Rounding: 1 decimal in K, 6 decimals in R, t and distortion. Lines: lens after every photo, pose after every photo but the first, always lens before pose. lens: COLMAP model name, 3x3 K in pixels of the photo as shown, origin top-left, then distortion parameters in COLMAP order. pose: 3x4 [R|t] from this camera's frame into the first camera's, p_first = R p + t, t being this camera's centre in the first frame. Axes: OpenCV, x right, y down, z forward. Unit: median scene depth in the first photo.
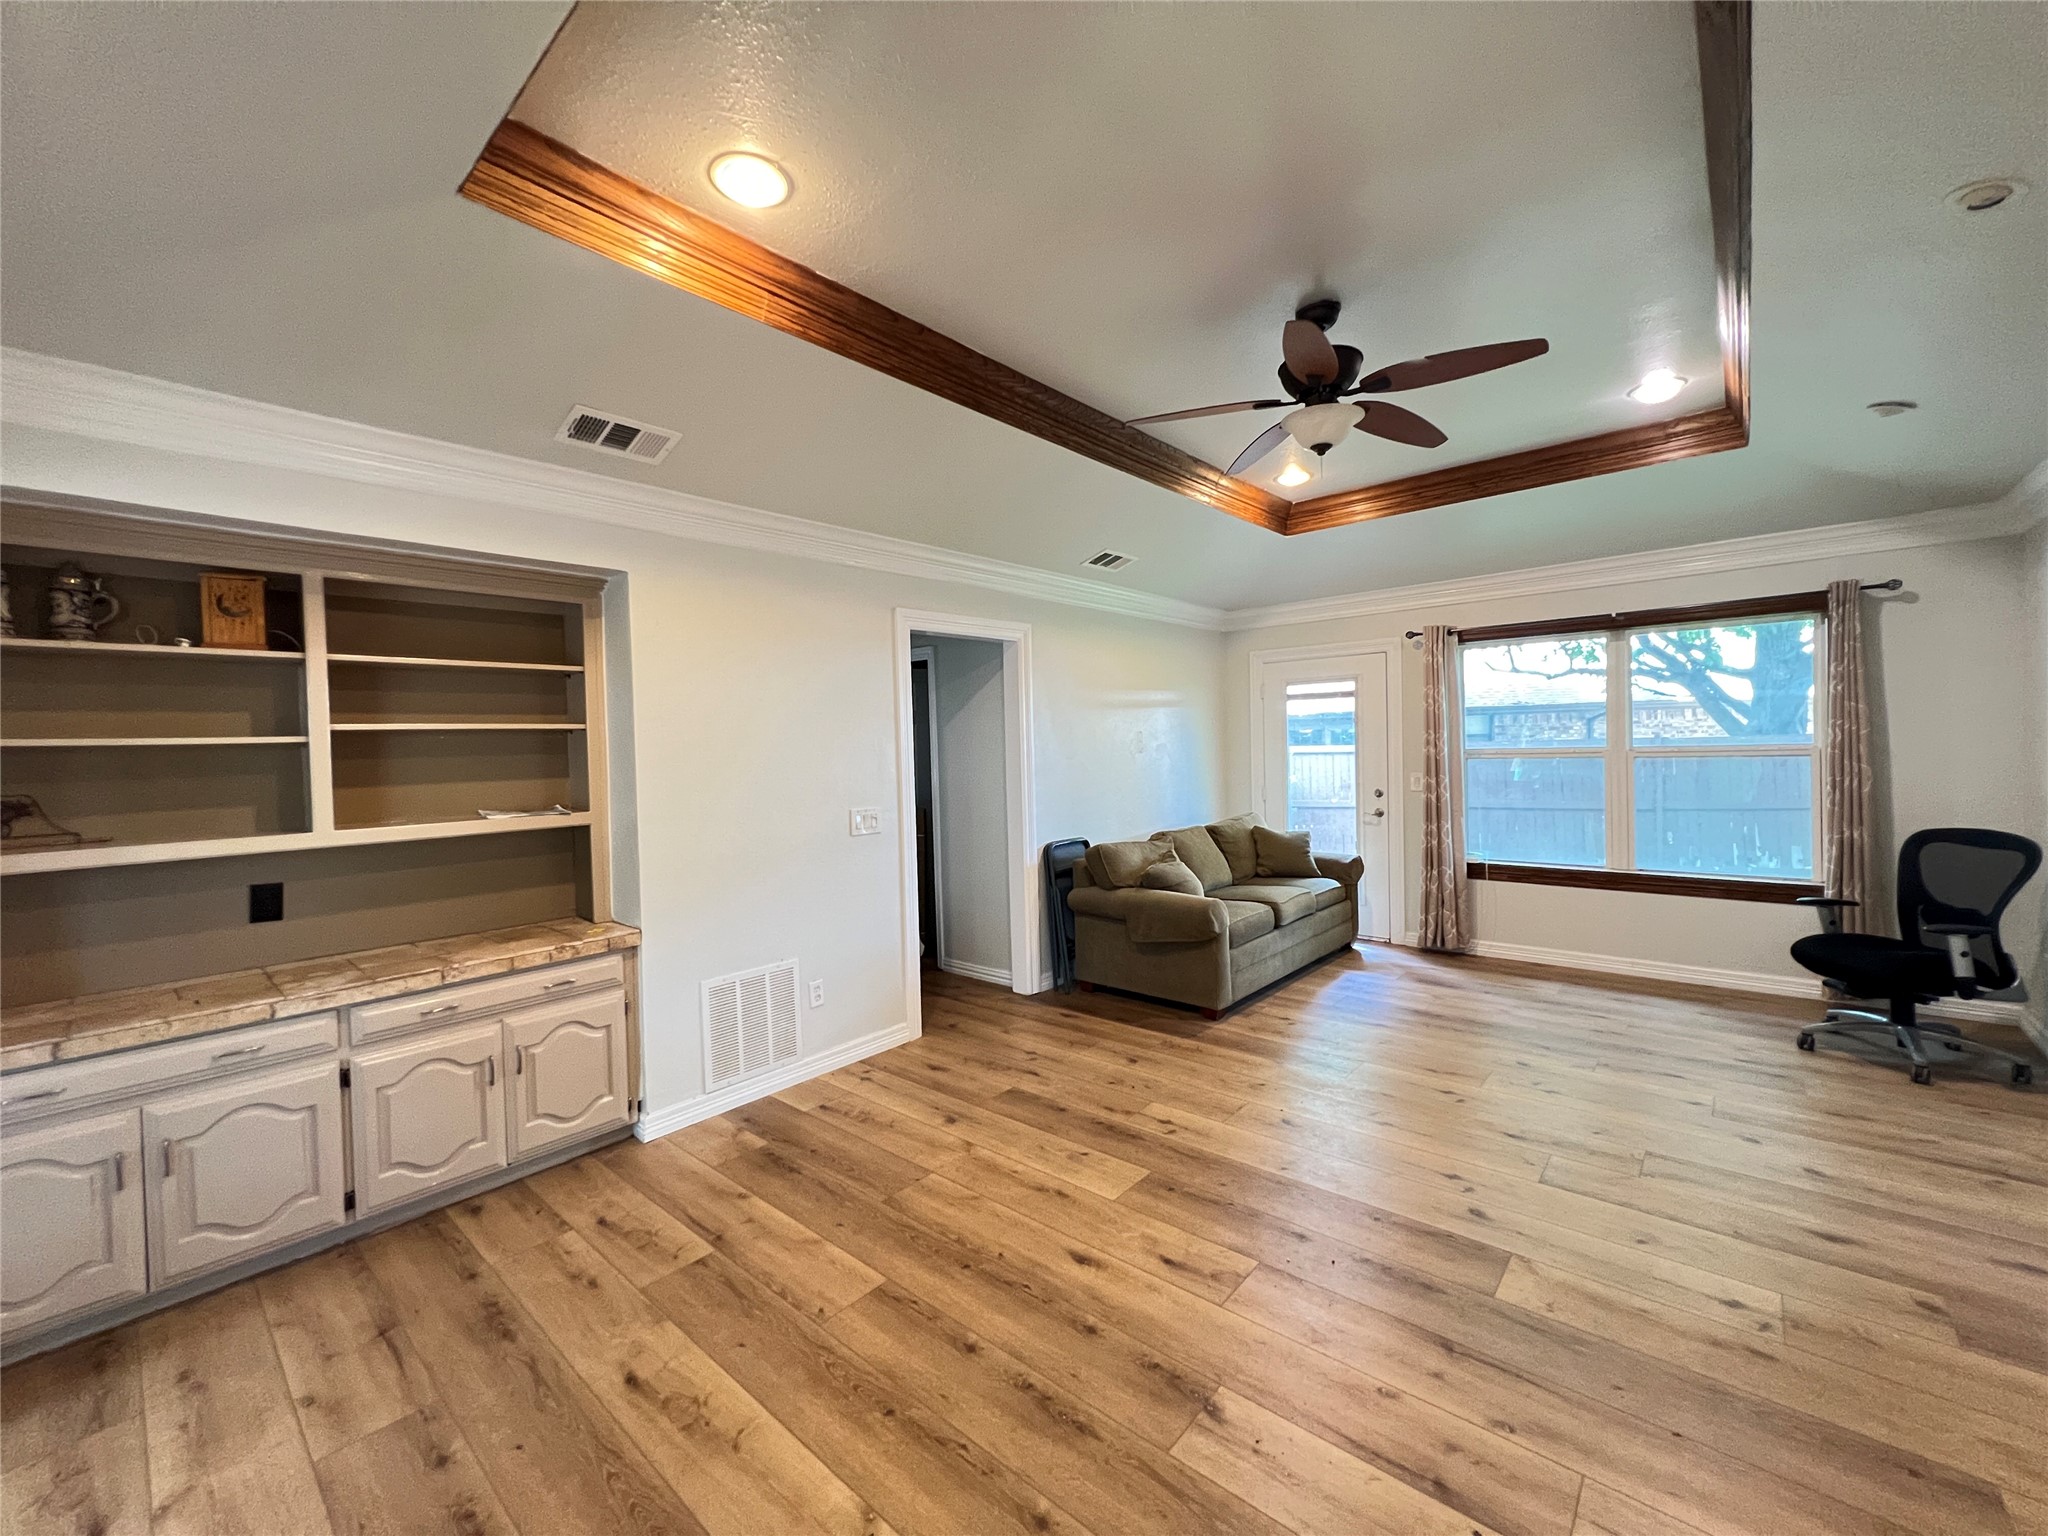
lens RADIAL K [[811.2, 0, 1013.3], [0, 811.2, 767.7], [0, 0, 1]] dist [-0.002149, 0.000260]
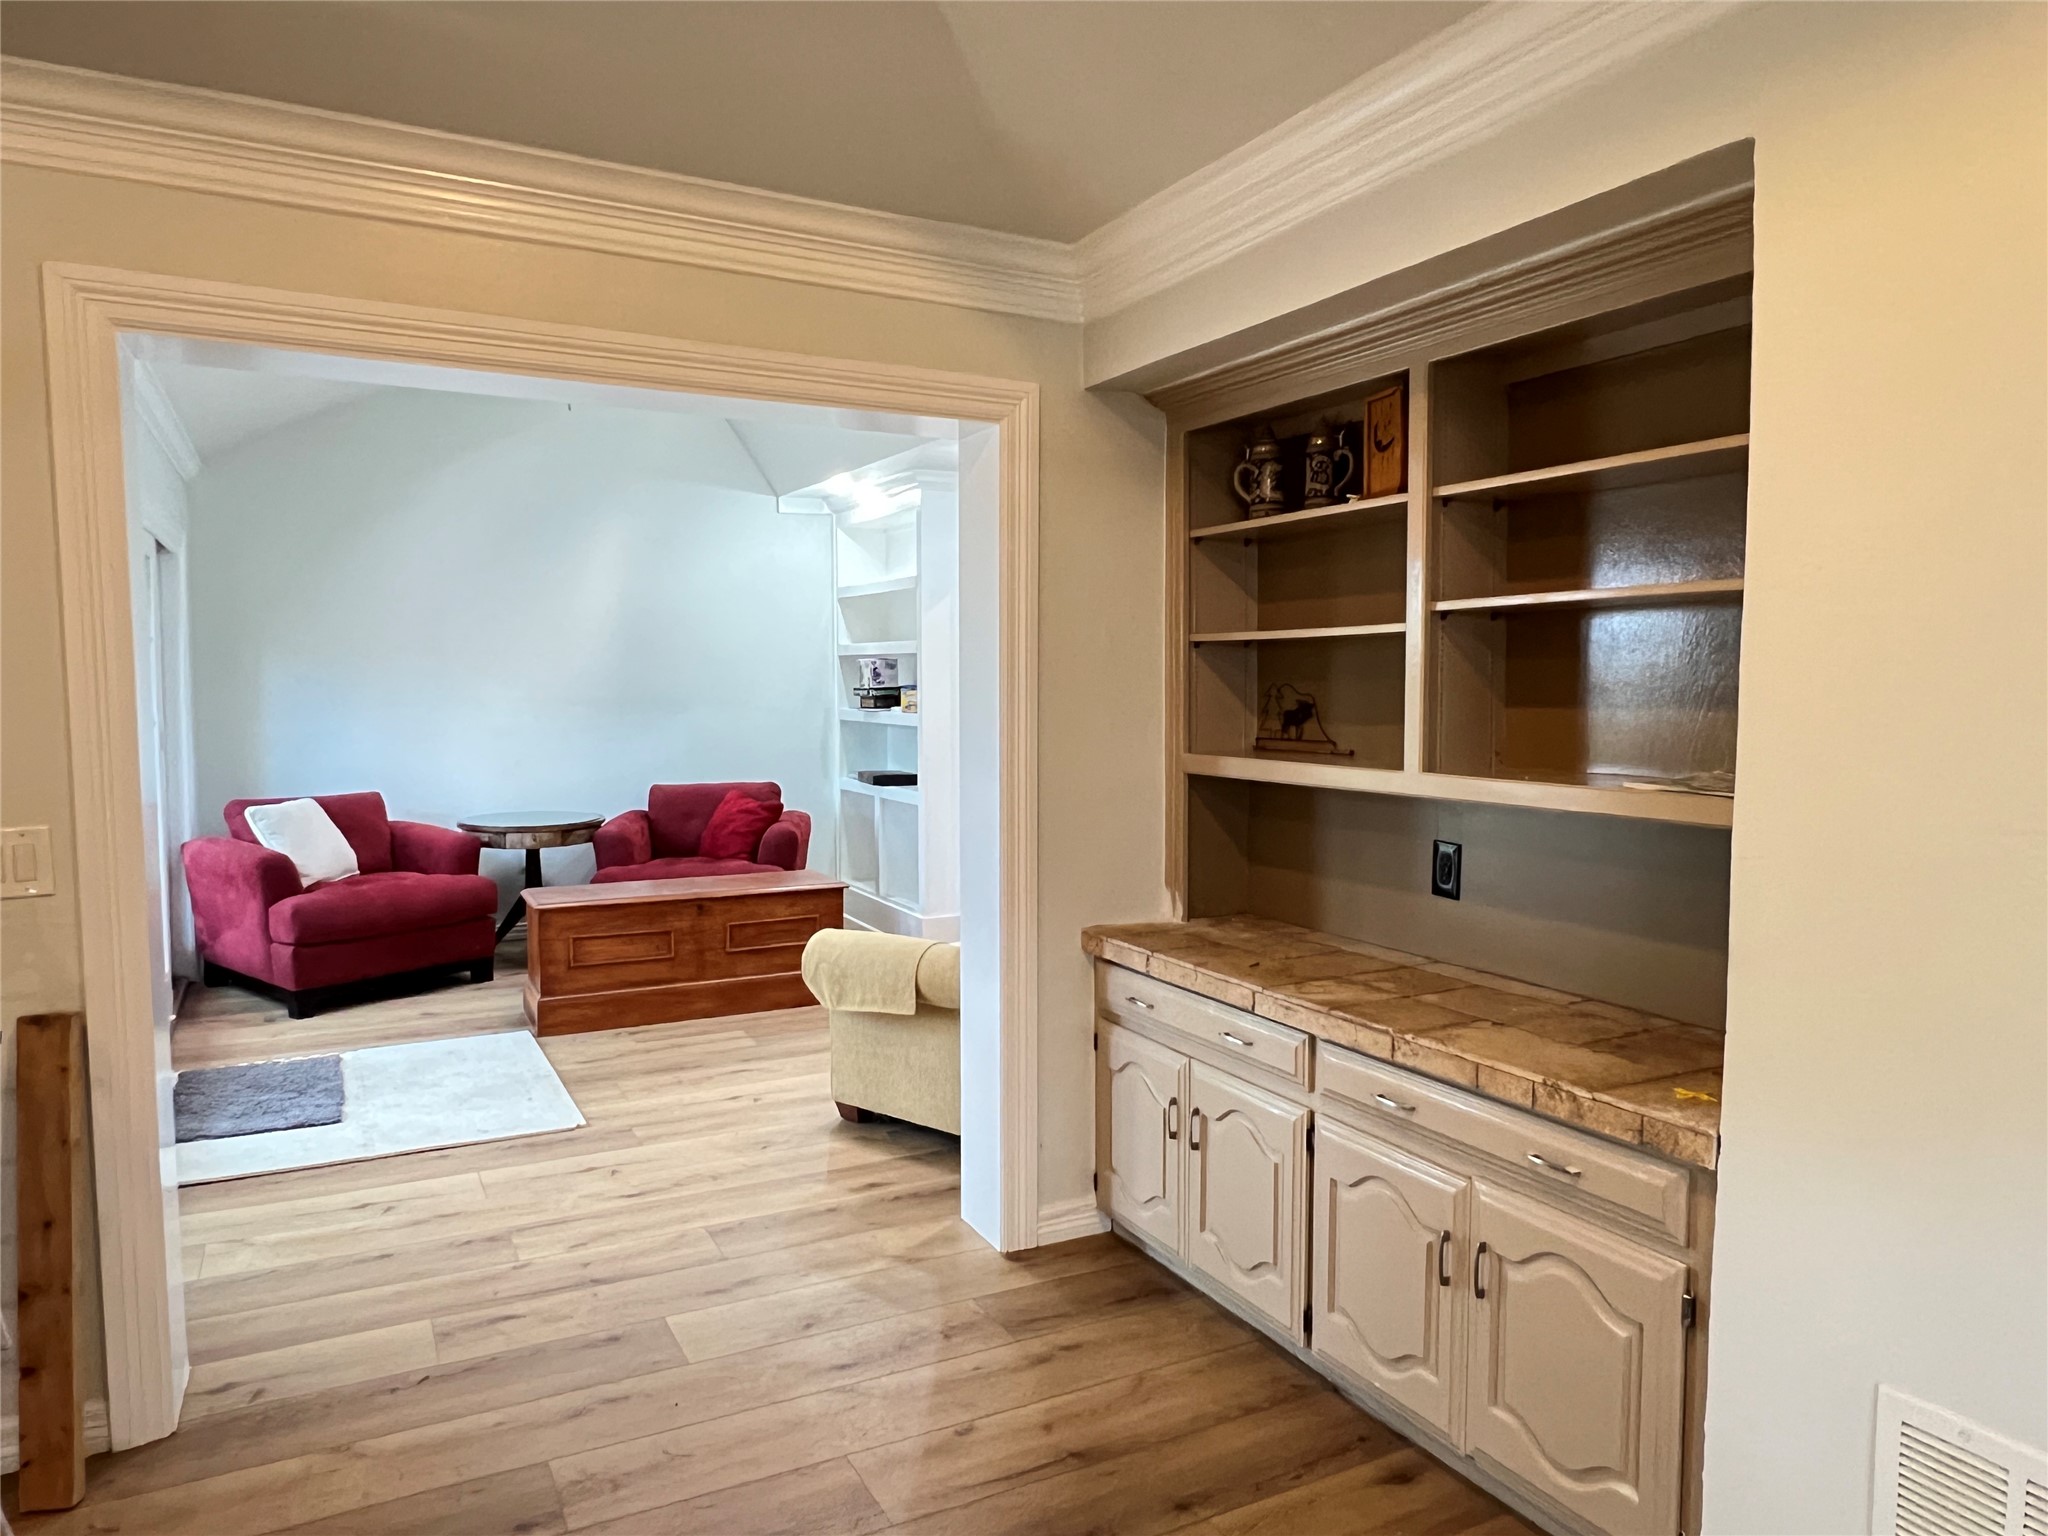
lens RADIAL K [[1343.7, 0, 1026.6], [0, 1343.7, 782.1], [0, 0, 1]] dist [-0.001707, 0.000053]
pose [[-0.347699, 0.095343, -0.932746, 0.195611], [-0.014864, 0.994131, 0.107159, -0.017766], [0.937489, 0.051123, -0.344241, 0.874519]]
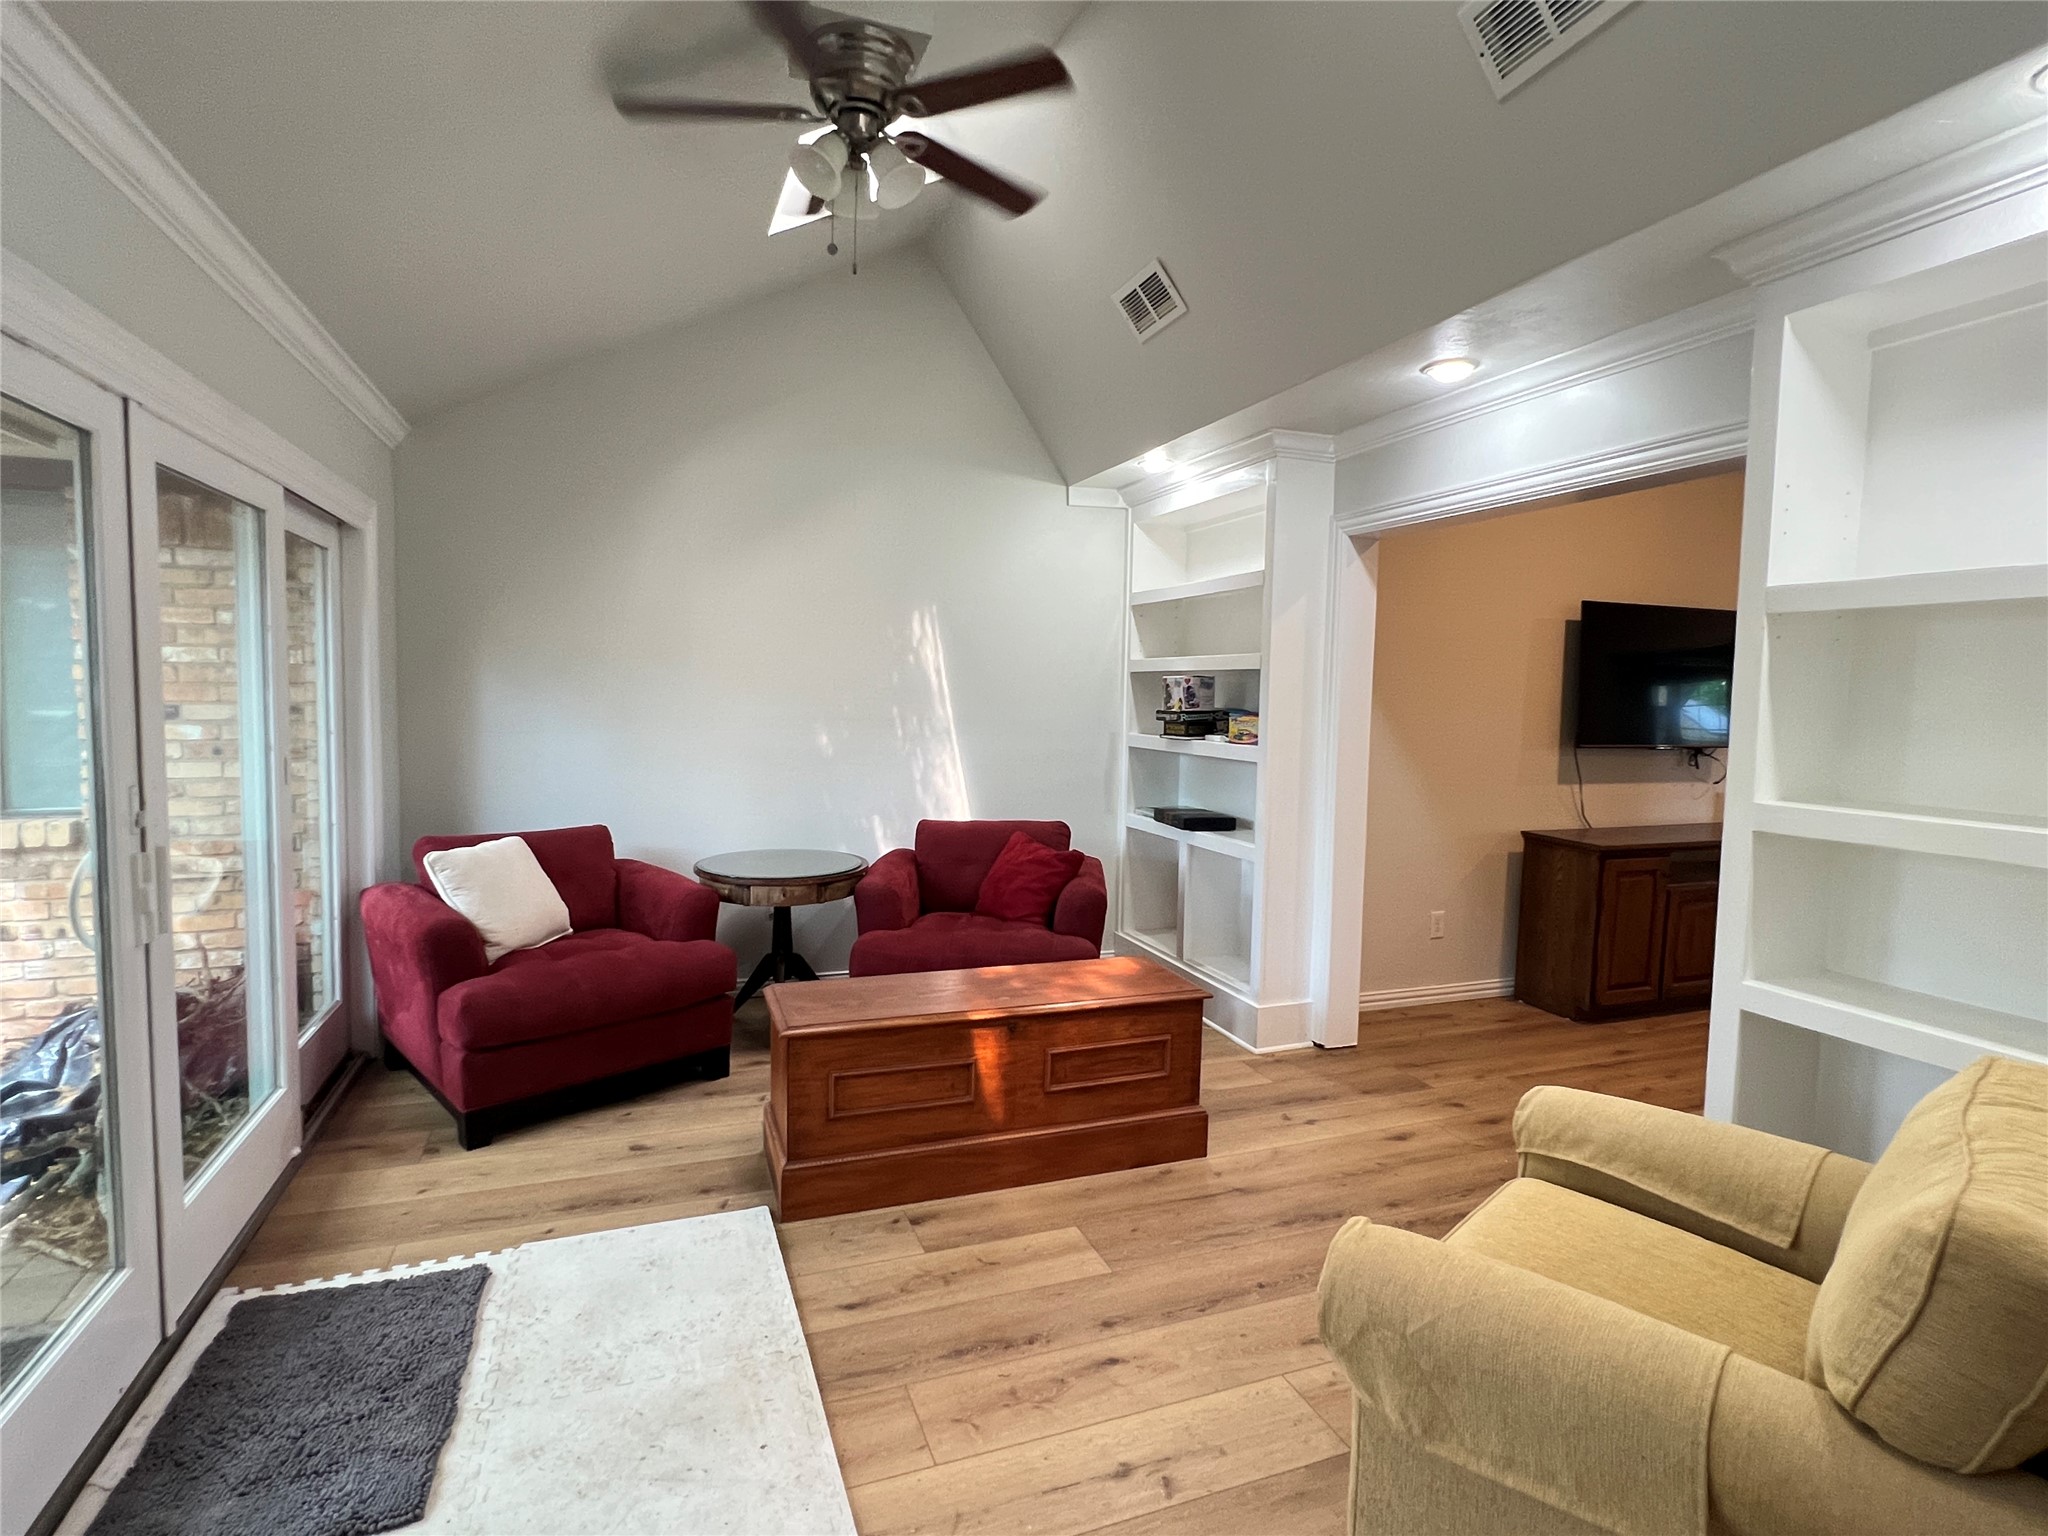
lens RADIAL K [[1016.4, 0, 1026.3], [0, 1016.4, 777.2], [0, 0, 1]] dist [0.004511, 0.000070]
pose [[-0.458713, 0.086064, -0.884407, -0.482921], [-0.029101, 0.993310, 0.111755, 0.010147], [0.888108, 0.077001, -0.453140, 0.295365]]
